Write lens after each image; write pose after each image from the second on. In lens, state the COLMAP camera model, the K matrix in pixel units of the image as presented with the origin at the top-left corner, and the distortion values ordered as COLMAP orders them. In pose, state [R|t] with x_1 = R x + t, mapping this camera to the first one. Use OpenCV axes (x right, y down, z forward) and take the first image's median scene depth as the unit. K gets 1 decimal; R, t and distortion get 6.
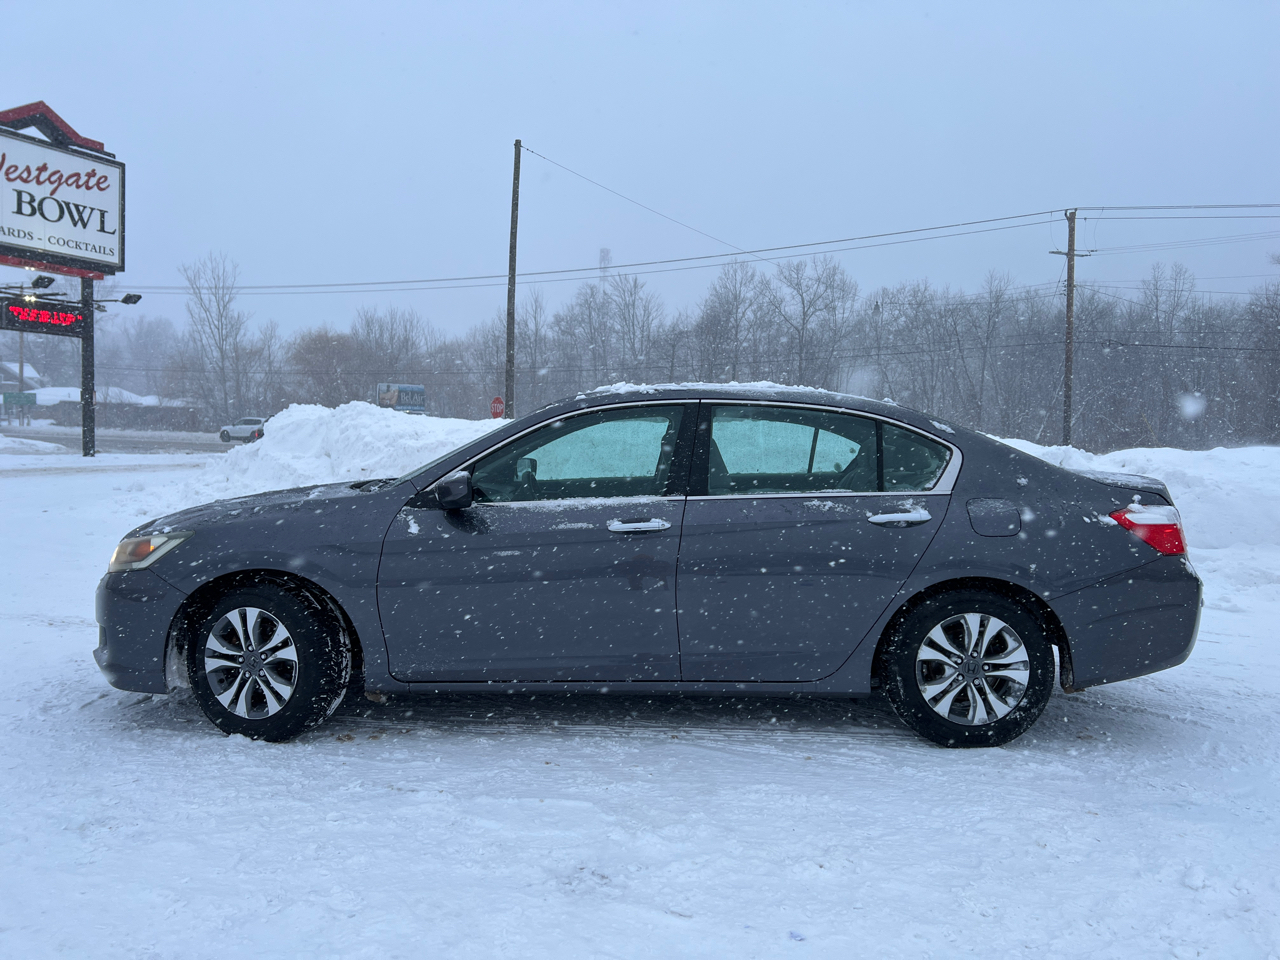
lens RADIAL K [[959.0, 0, 637.6], [0, 959.0, 475.3], [0, 0, 1]] dist [0.076495, -0.091973]
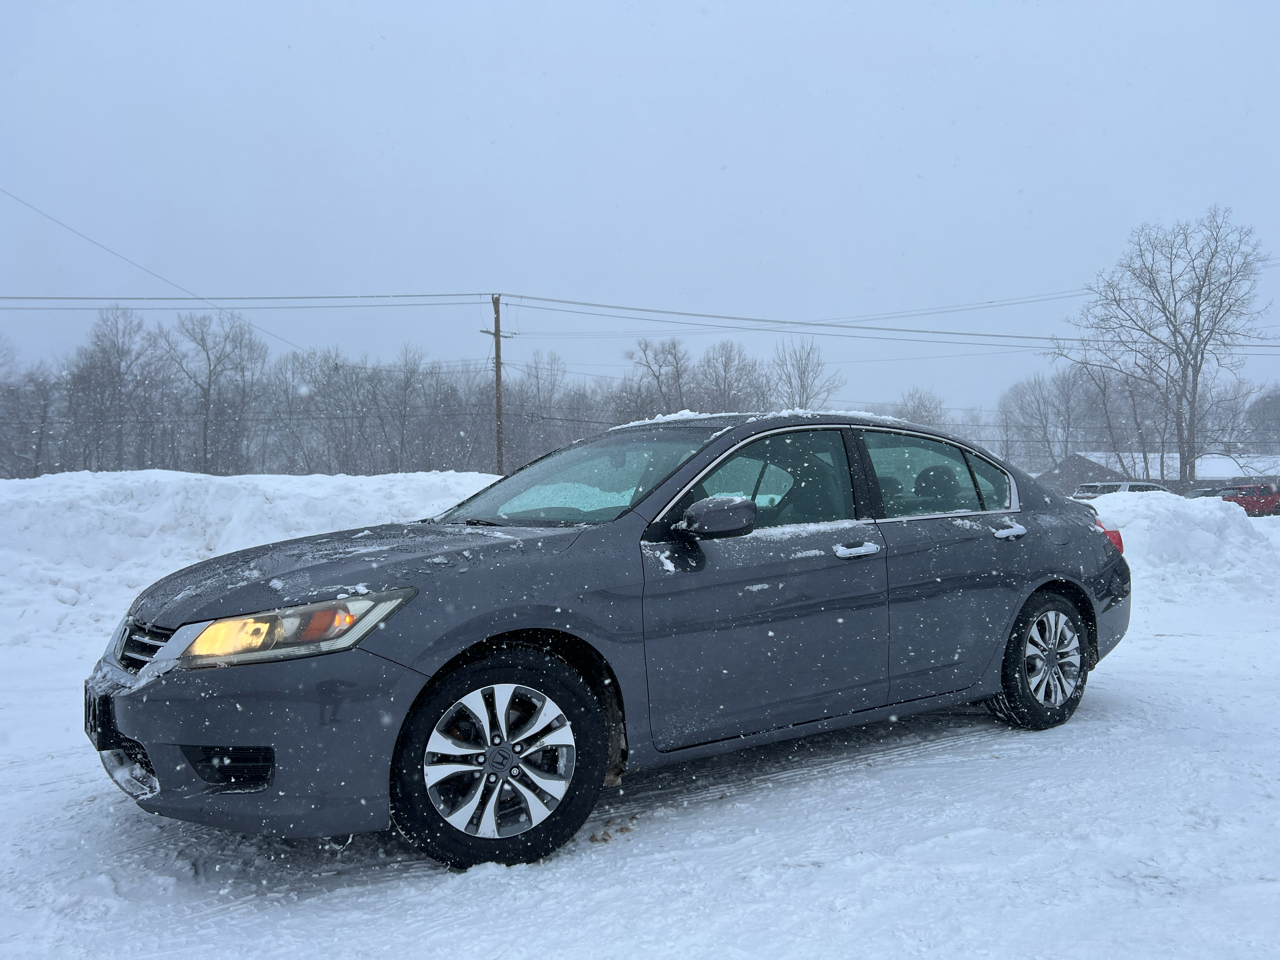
lens RADIAL K [[955.5, 0, 643.1], [0, 955.5, 486.2], [0, 0, 1]] dist [0.083964, -0.093906]
pose [[0.808057, -0.008266, 0.589046, -0.114668], [0.043284, 0.998032, -0.045373, 0.003454], [-0.587511, 0.062160, 0.806825, 0.050830]]
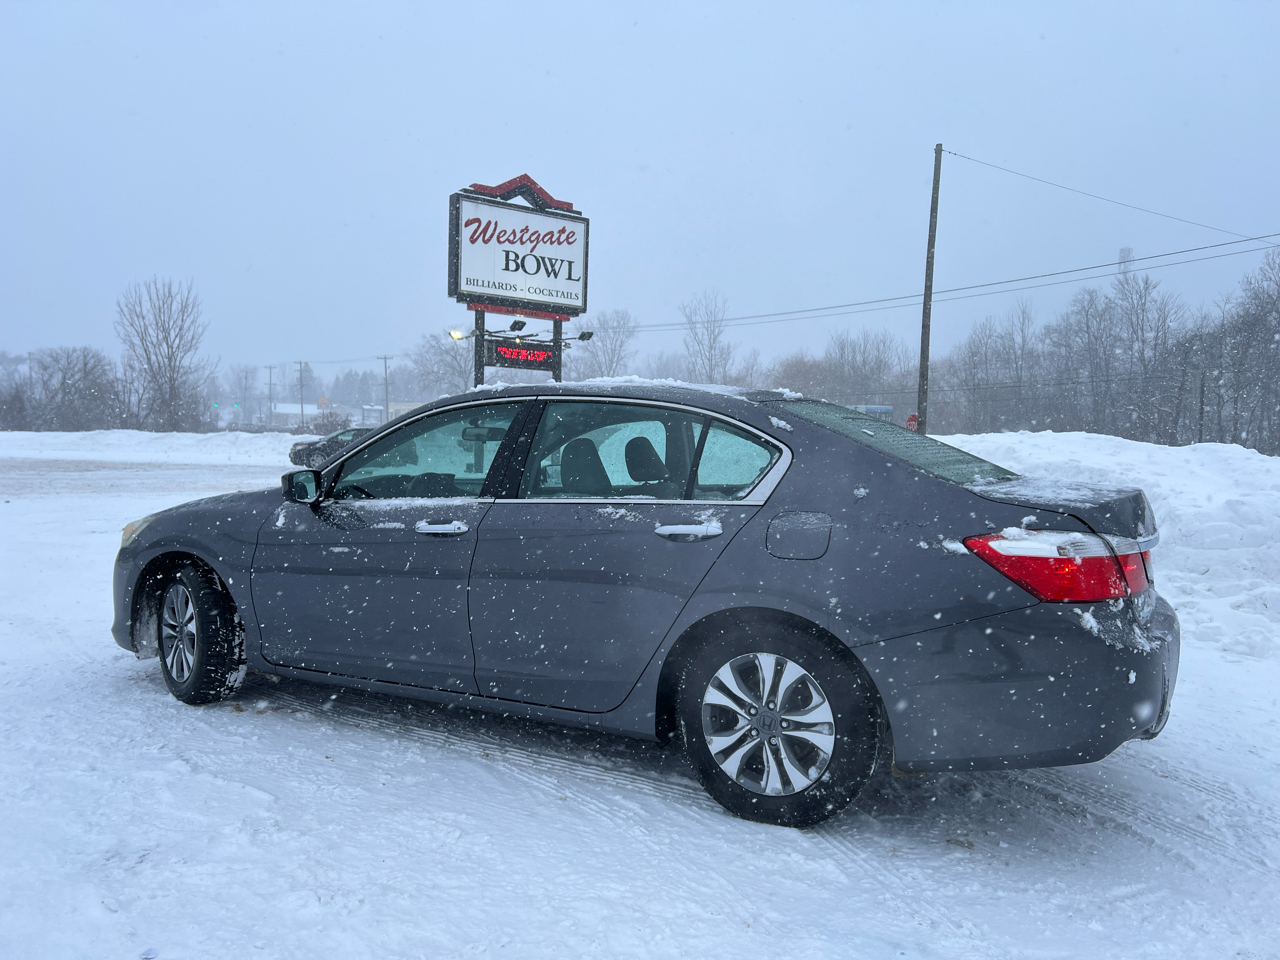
lens RADIAL K [[955.5, 0, 643.1], [0, 955.5, 486.2], [0, 0, 1]] dist [0.083964, -0.093906]
pose [[0.877065, 0.020584, -0.479931, 0.097394], [-0.026067, 0.999649, -0.004763, 0.001558], [0.479664, 0.016688, 0.877294, 0.038478]]
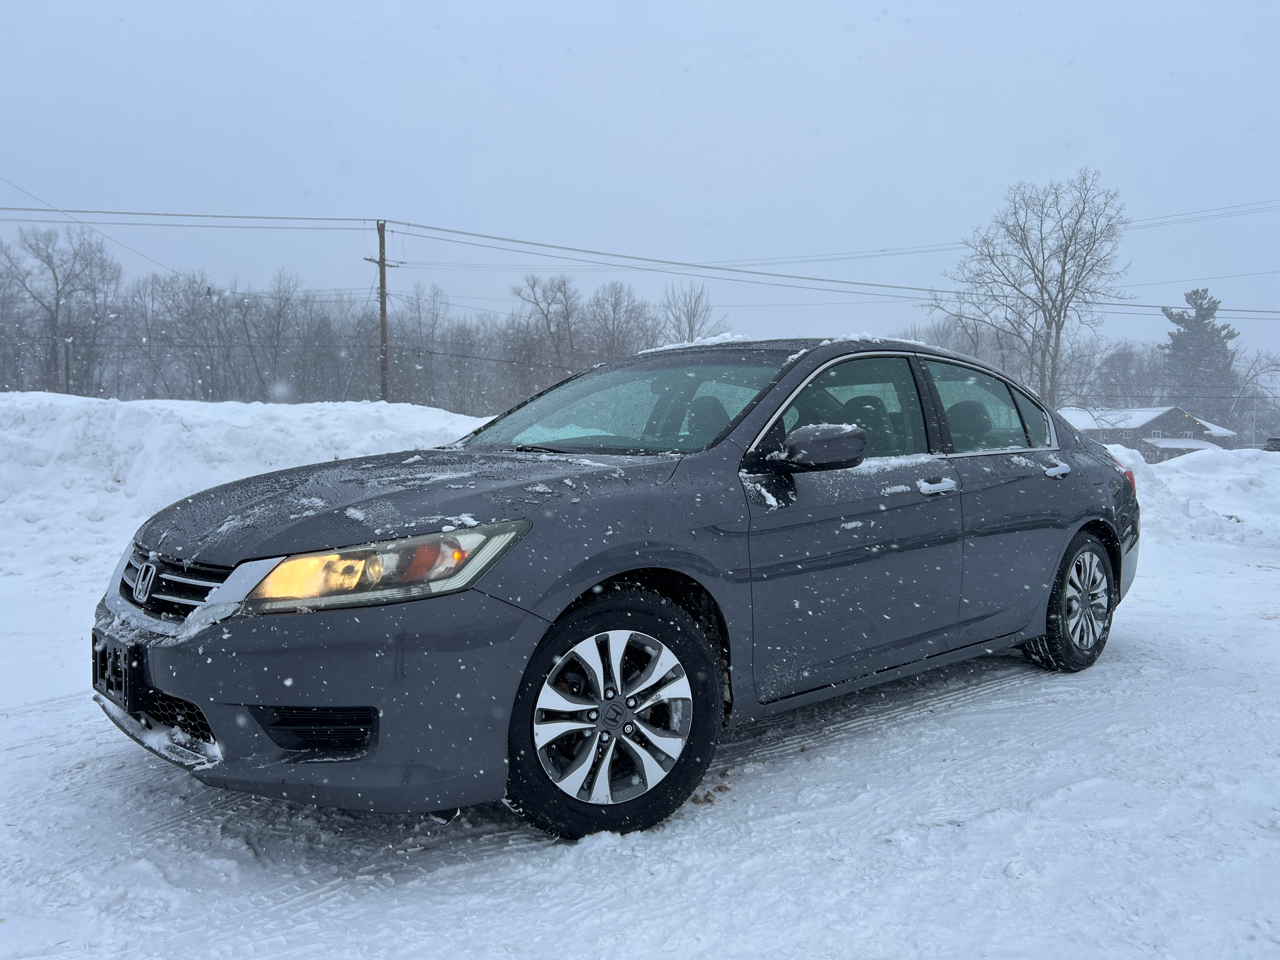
lens RADIAL K [[959.0, 0, 637.6], [0, 959.0, 475.3], [0, 0, 1]] dist [0.076495, -0.091973]
pose [[0.730767, -0.026136, 0.682126, -0.127269], [0.028571, 0.999562, 0.007690, 0.004155], [-0.682029, 0.013869, 0.731194, 0.079481]]
